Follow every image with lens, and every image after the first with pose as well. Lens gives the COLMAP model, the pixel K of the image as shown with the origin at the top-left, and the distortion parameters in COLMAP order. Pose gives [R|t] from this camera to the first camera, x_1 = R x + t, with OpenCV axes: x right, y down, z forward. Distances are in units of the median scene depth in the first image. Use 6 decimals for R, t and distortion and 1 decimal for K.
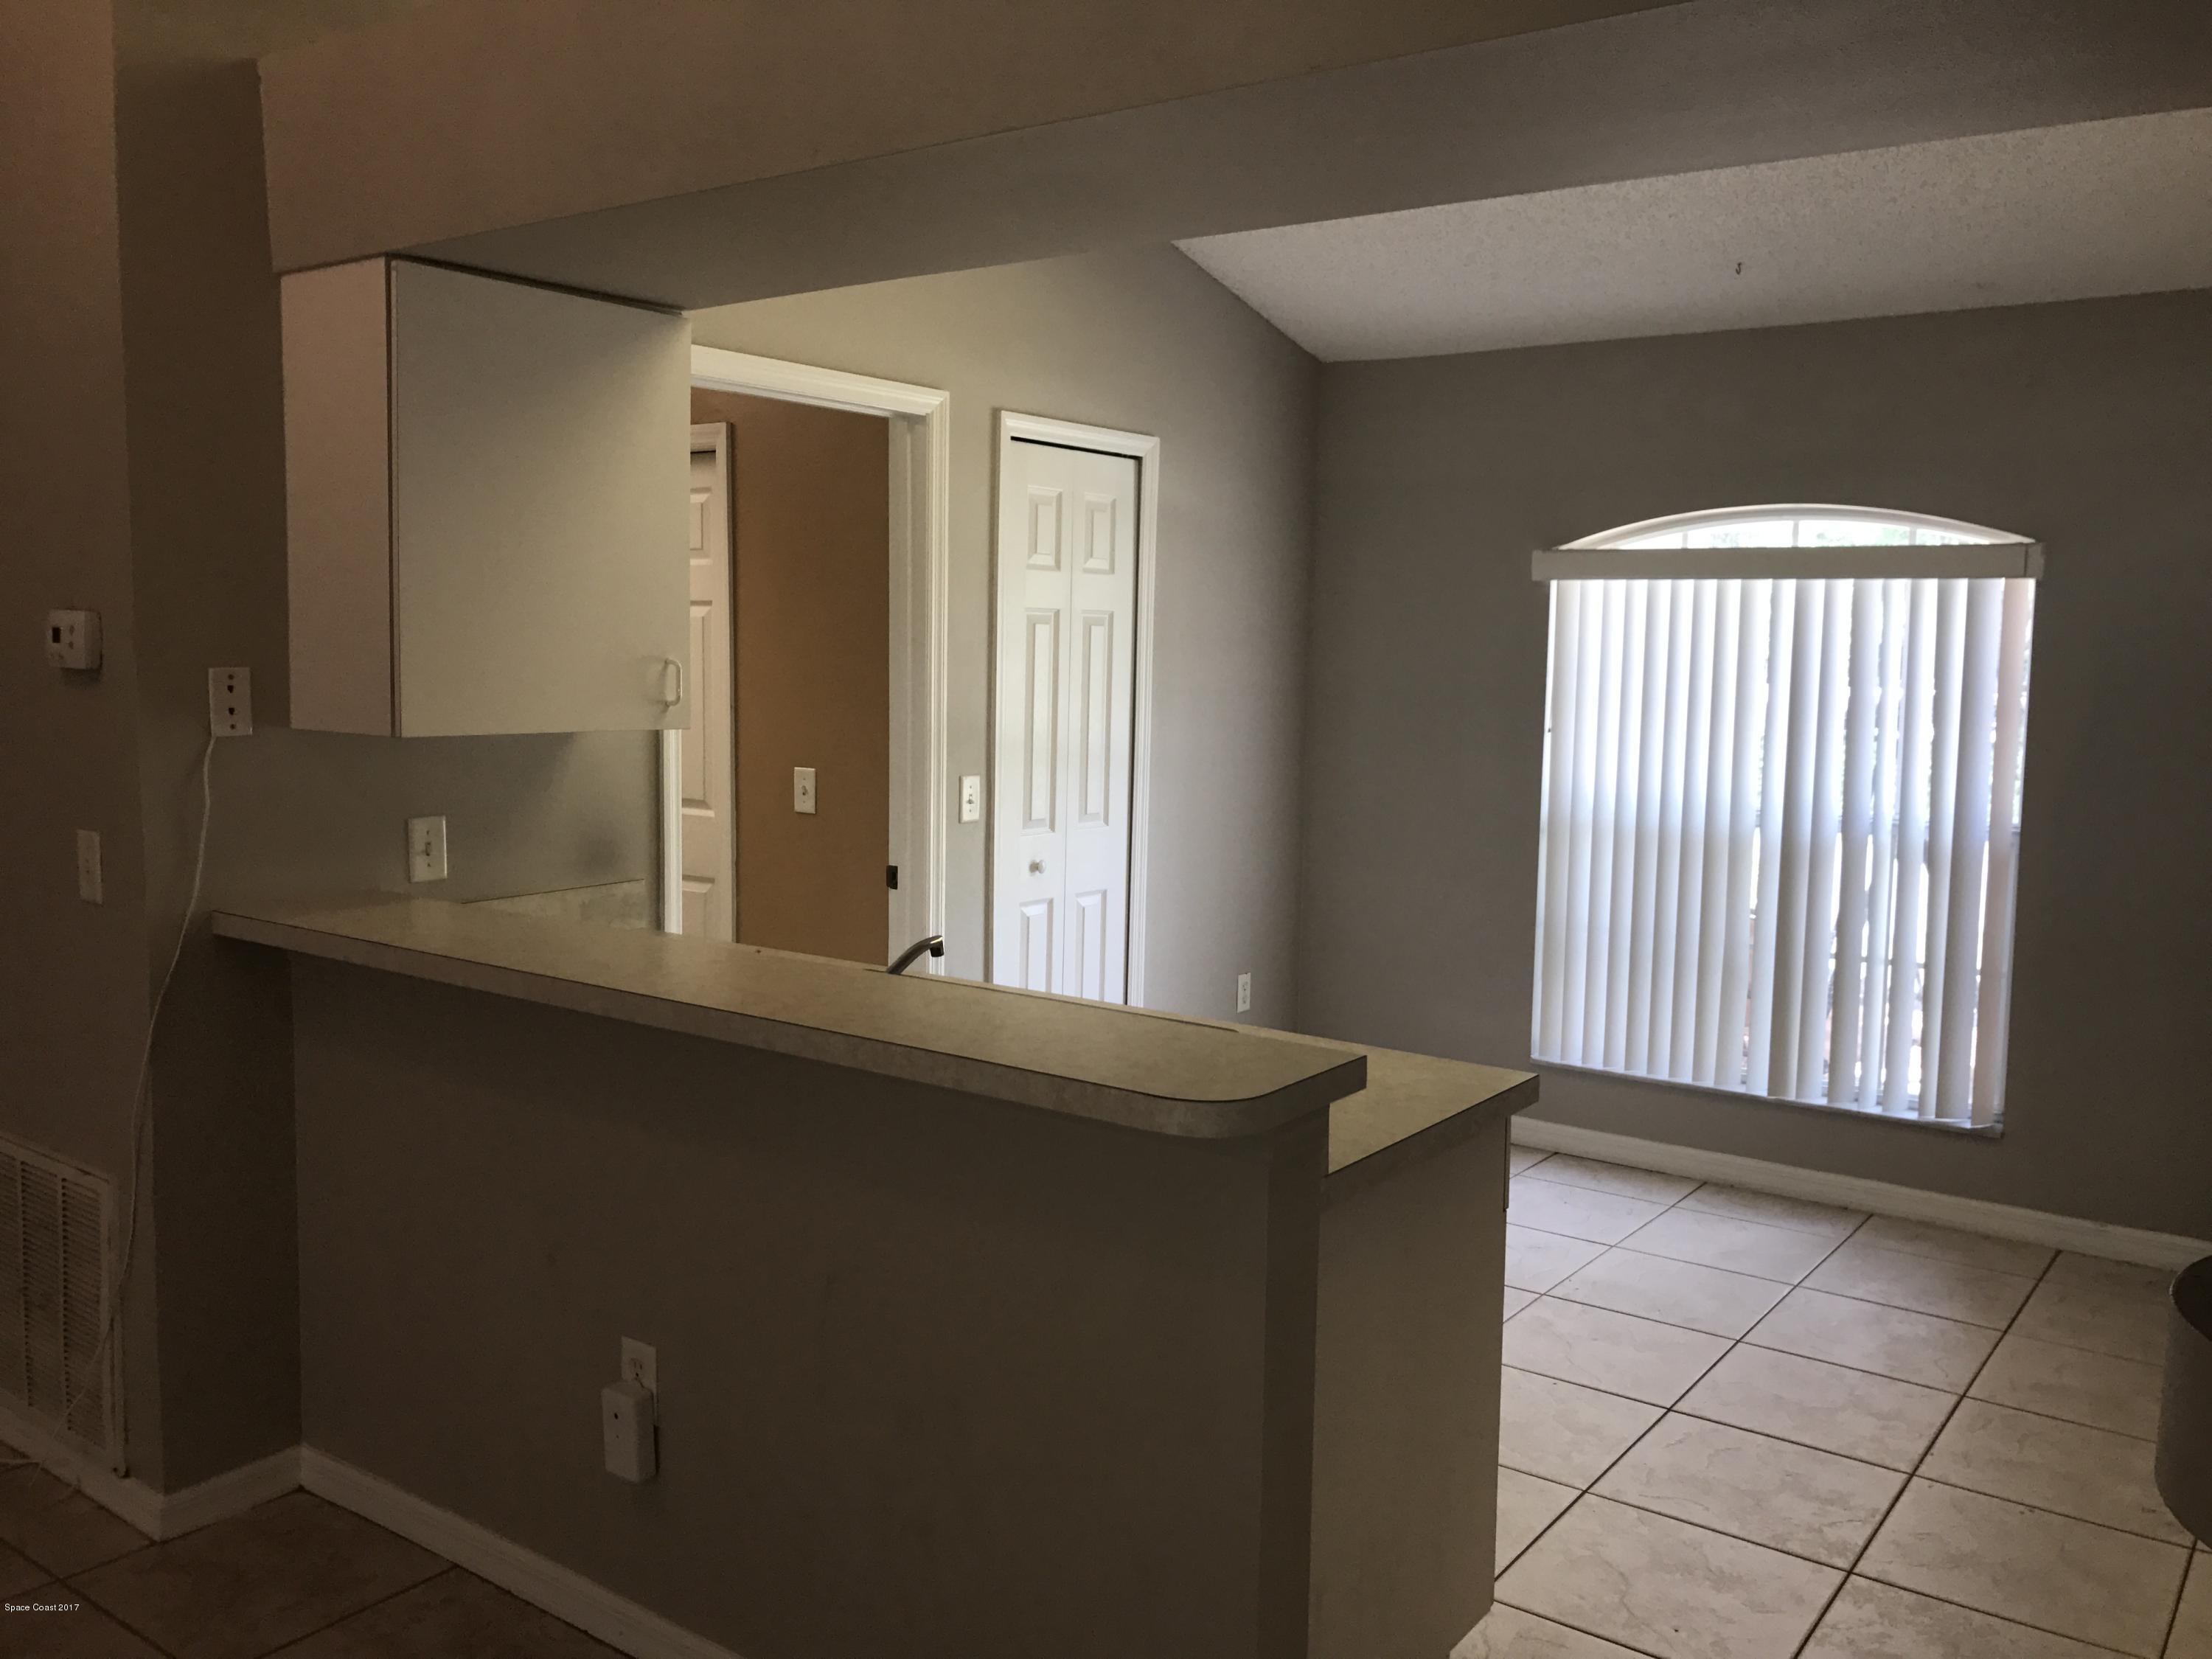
lens RADIAL K [[1832.1, 0, 1087.9], [0, 1832.1, 801.9], [0, 0, 1]] dist [0.053180, -0.070288]
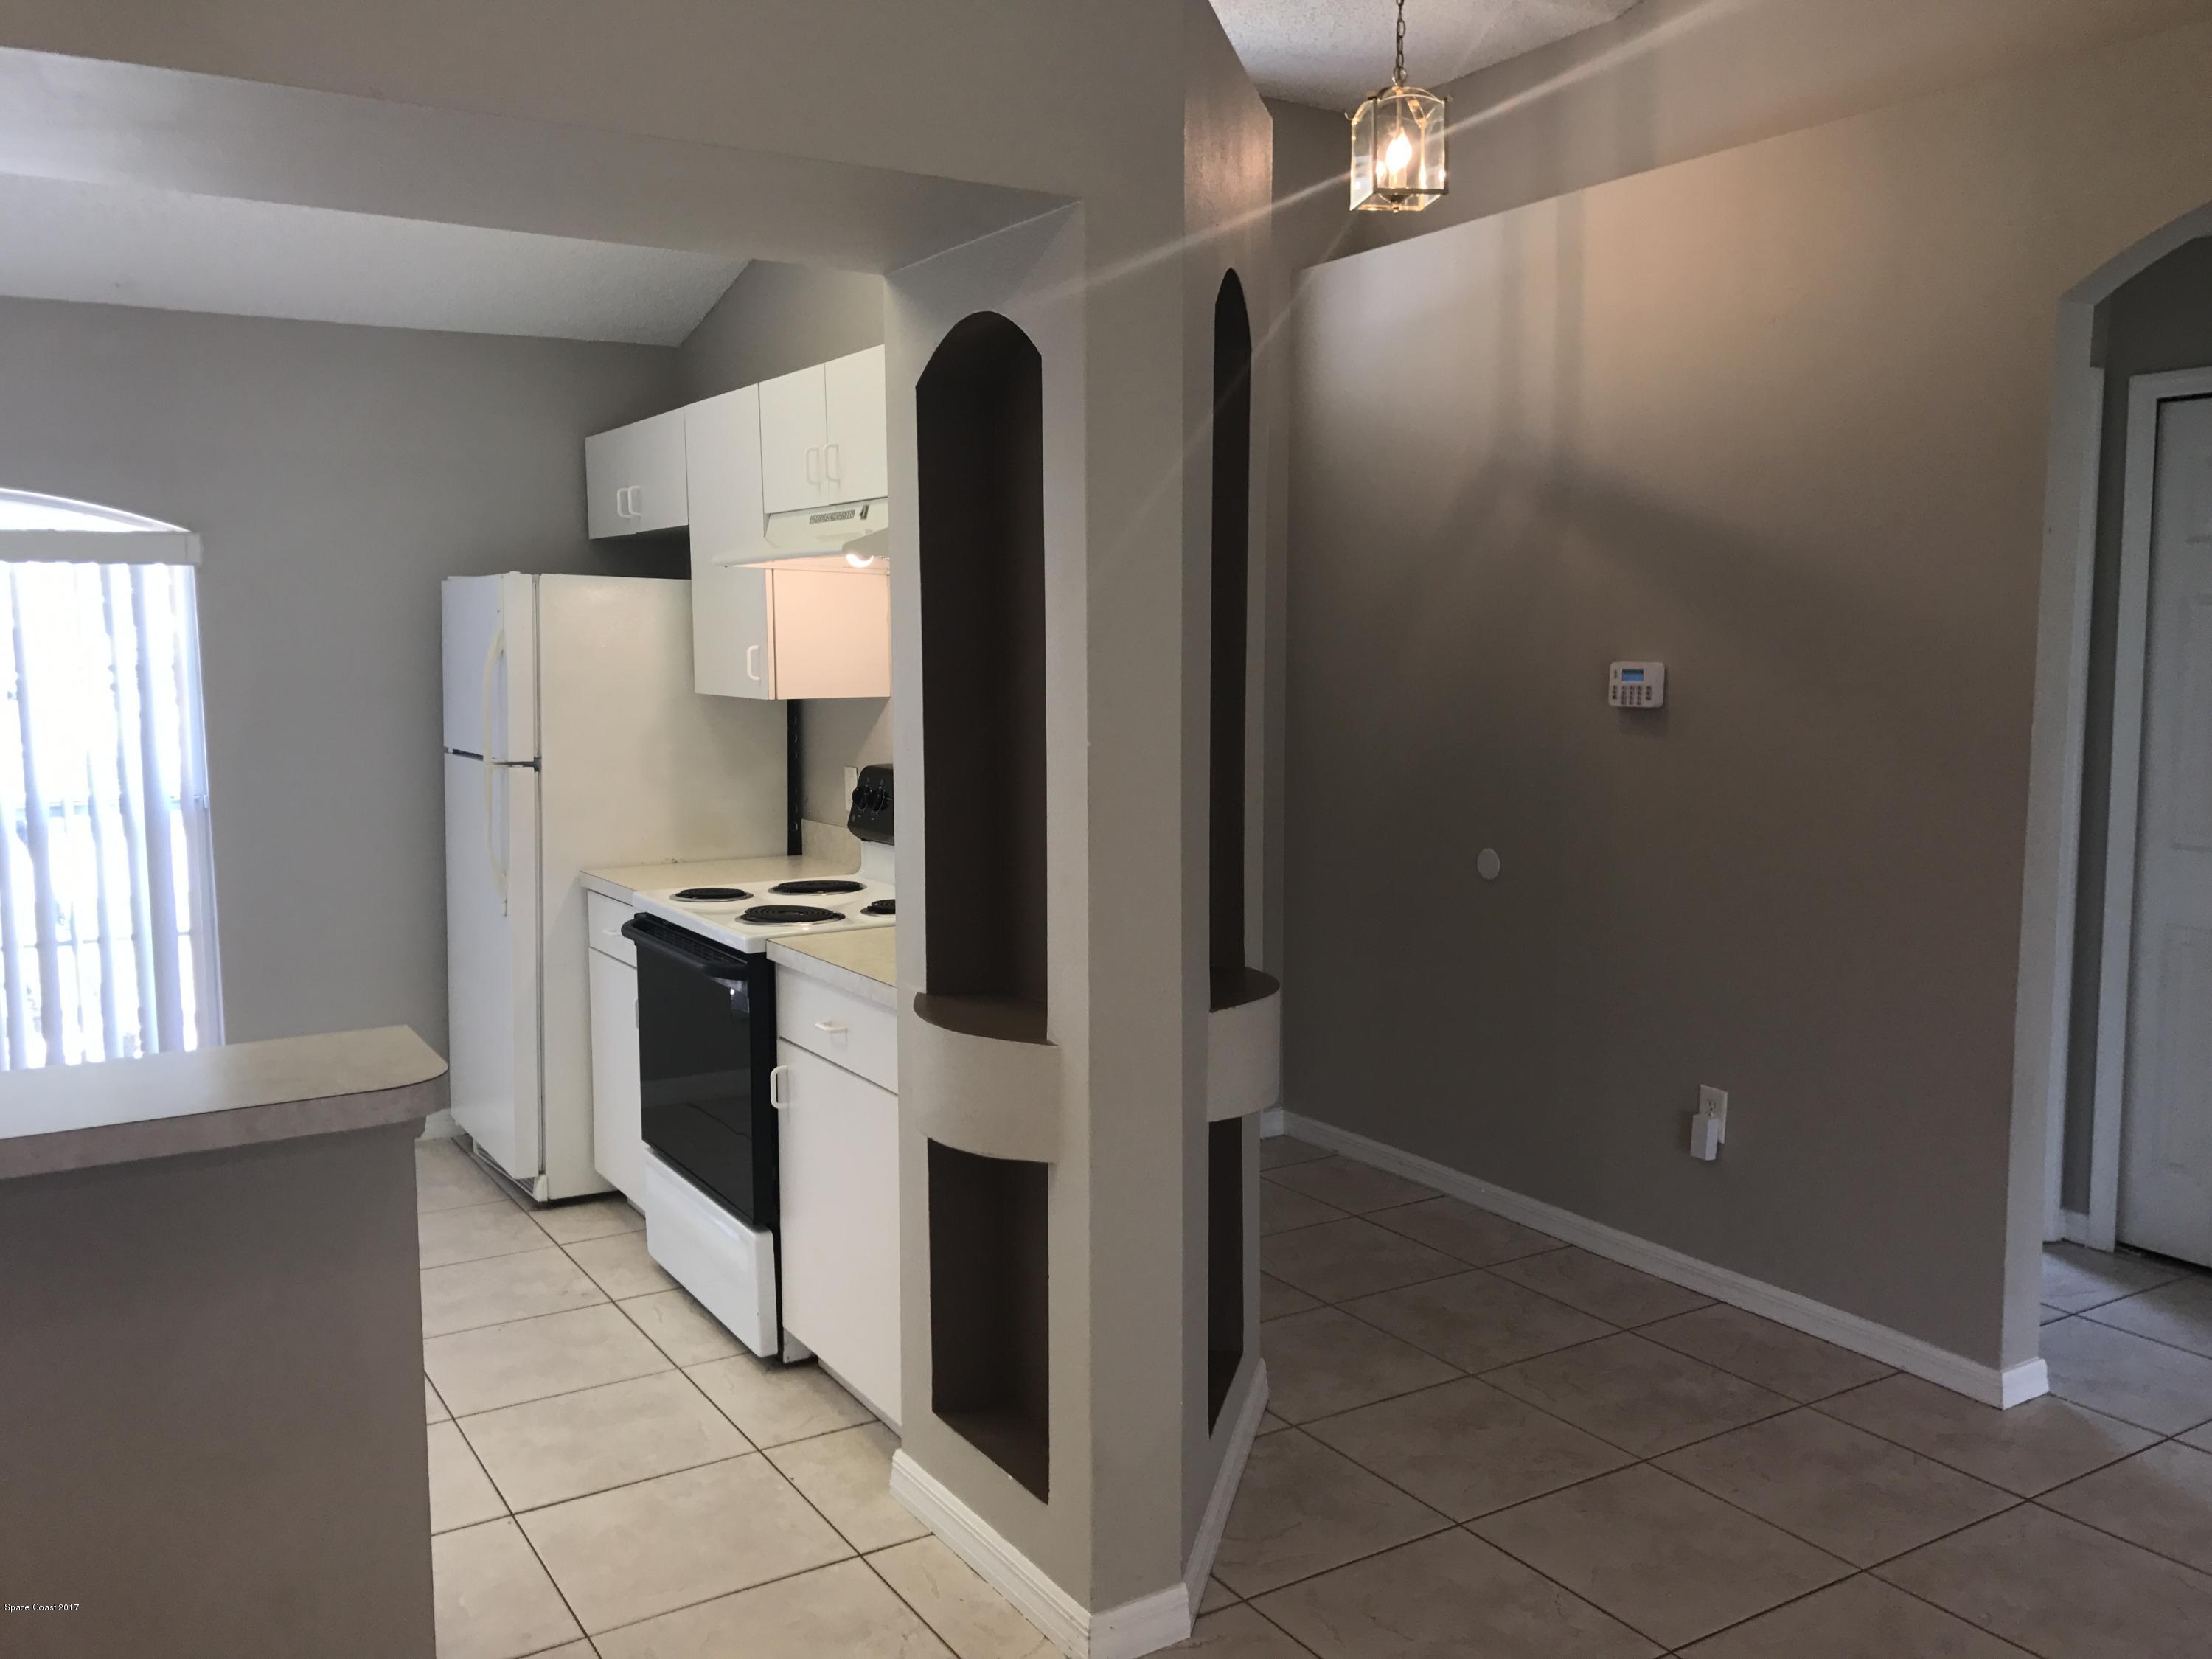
lens RADIAL K [[1832.1, 0, 1022.4], [0, 1832.1, 826.5], [0, 0, 1]] dist [0.053180, -0.070288]
pose [[0.369278, -0.125019, 0.920871, -0.347893], [0.096236, 0.990727, 0.095911, -0.027451], [-0.924323, 0.053203, 0.377885, 0.156441]]
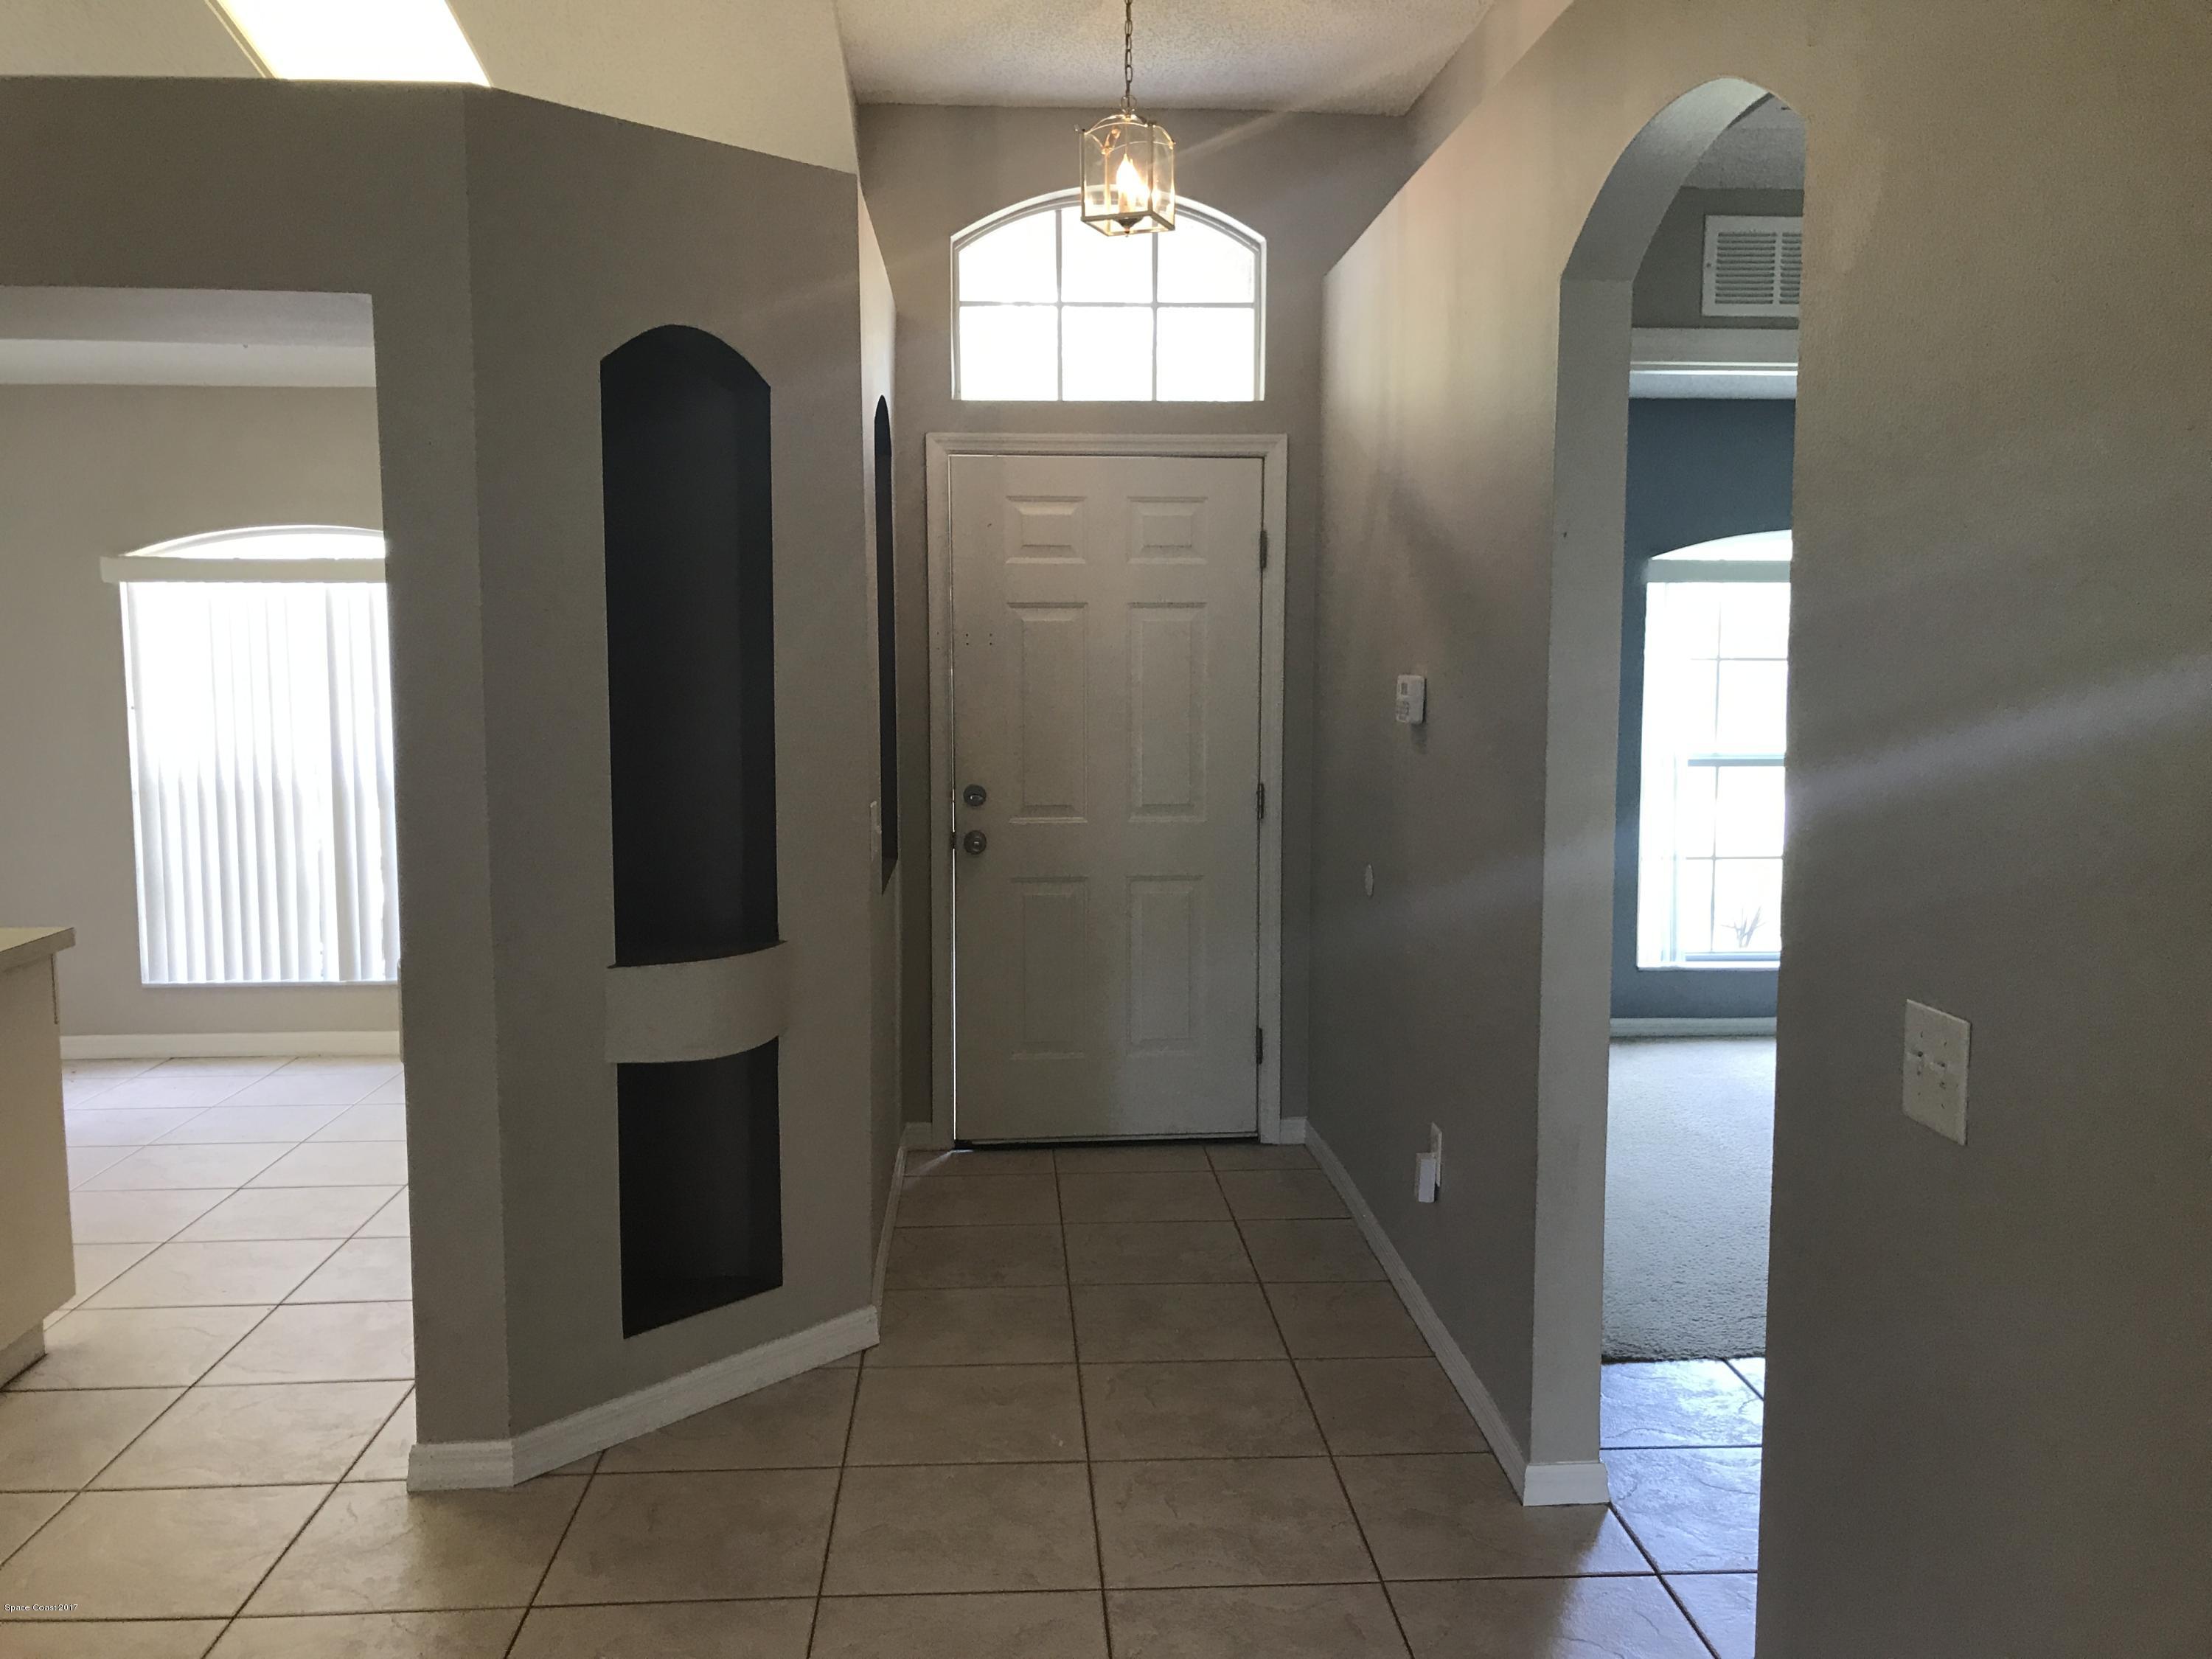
lens RADIAL K [[1832.1, 0, 1115.8], [0, 1832.1, 809.8], [0, 0, 1]] dist [0.053180, -0.070288]
pose [[0.769258, -0.079339, 0.633994, -0.030067], [0.071343, 0.996721, 0.038167, 0.032594], [-0.634943, 0.015871, 0.772396, -0.401532]]
